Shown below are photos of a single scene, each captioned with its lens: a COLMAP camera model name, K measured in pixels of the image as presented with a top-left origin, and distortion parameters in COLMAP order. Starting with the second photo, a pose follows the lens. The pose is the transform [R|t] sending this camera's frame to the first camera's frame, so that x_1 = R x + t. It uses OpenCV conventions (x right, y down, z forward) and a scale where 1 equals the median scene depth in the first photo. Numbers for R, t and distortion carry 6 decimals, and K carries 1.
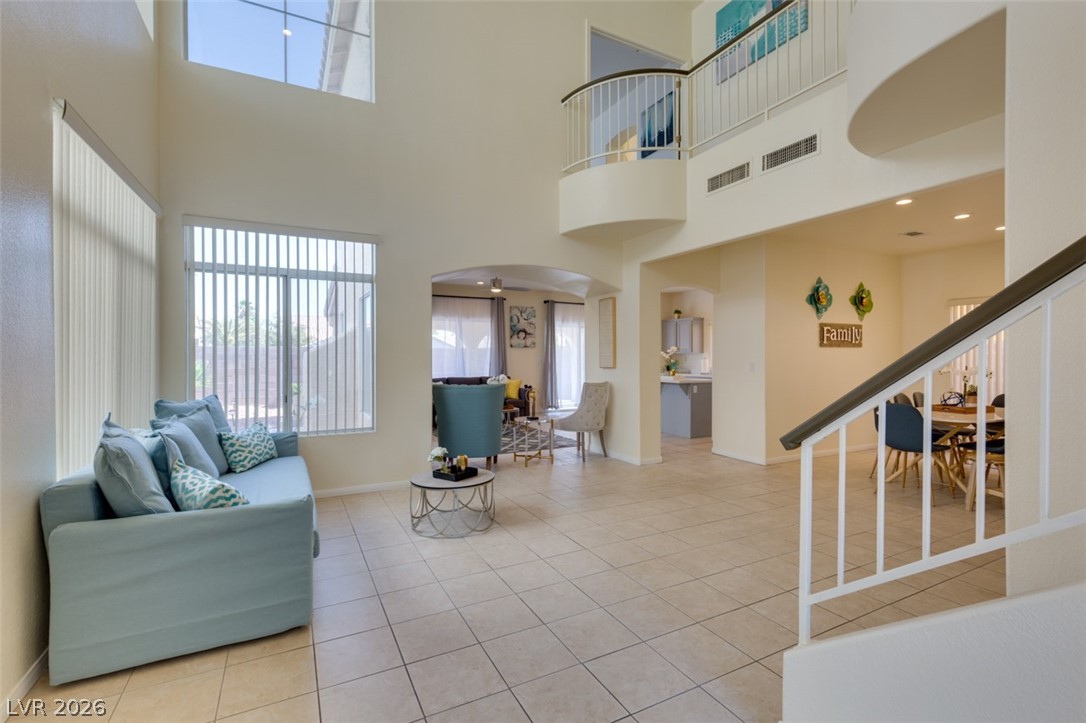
lens RADIAL K [[486.2, 0, 539.2], [0, 486.2, 358.5], [0, 0, 1]] dist [0.006725, -0.001676]
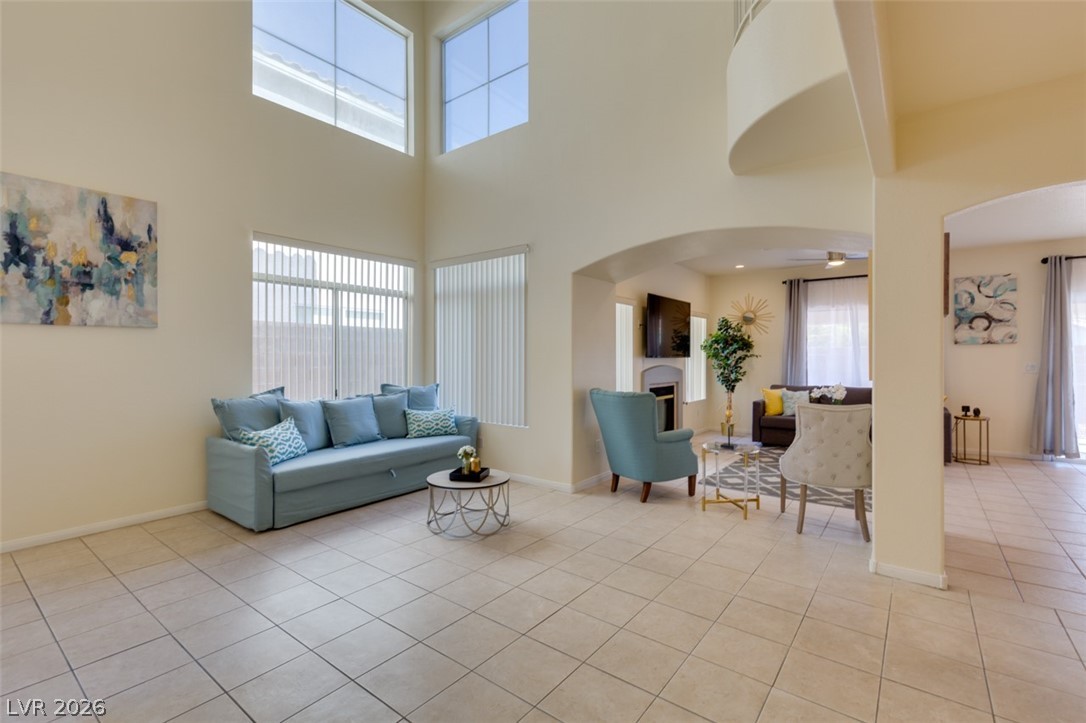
lens RADIAL K [[486.2, 0, 541.5], [0, 486.2, 356.6], [0, 0, 1]] dist [0.006725, -0.001676]
pose [[0.426251, 0.002057, -0.904603, 0.548195], [-0.007668, 0.999970, -0.001340, -0.004278], [0.904572, 0.007508, 0.426254, 0.485711]]
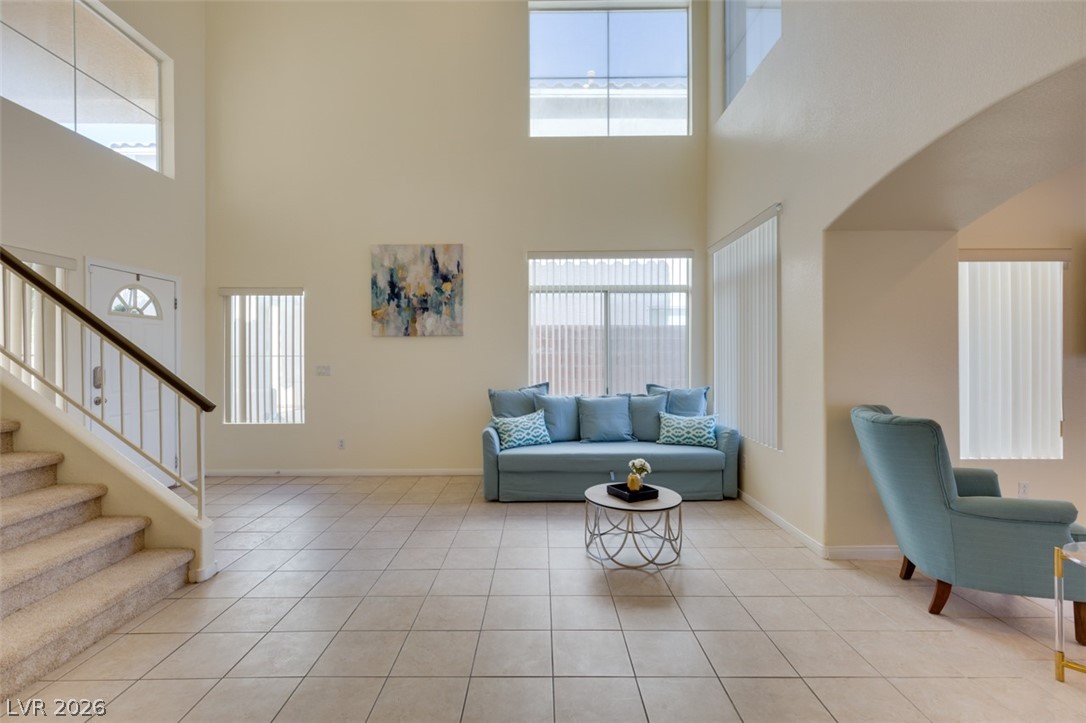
lens RADIAL K [[486.2, 0, 542.4], [0, 486.2, 357.6], [0, 0, 1]] dist [0.006725, -0.001676]
pose [[-0.452097, 0.006177, -0.891947, 0.462086], [-0.002555, 0.999963, 0.008220, -0.006712], [0.891965, 0.005995, -0.452065, 0.860011]]
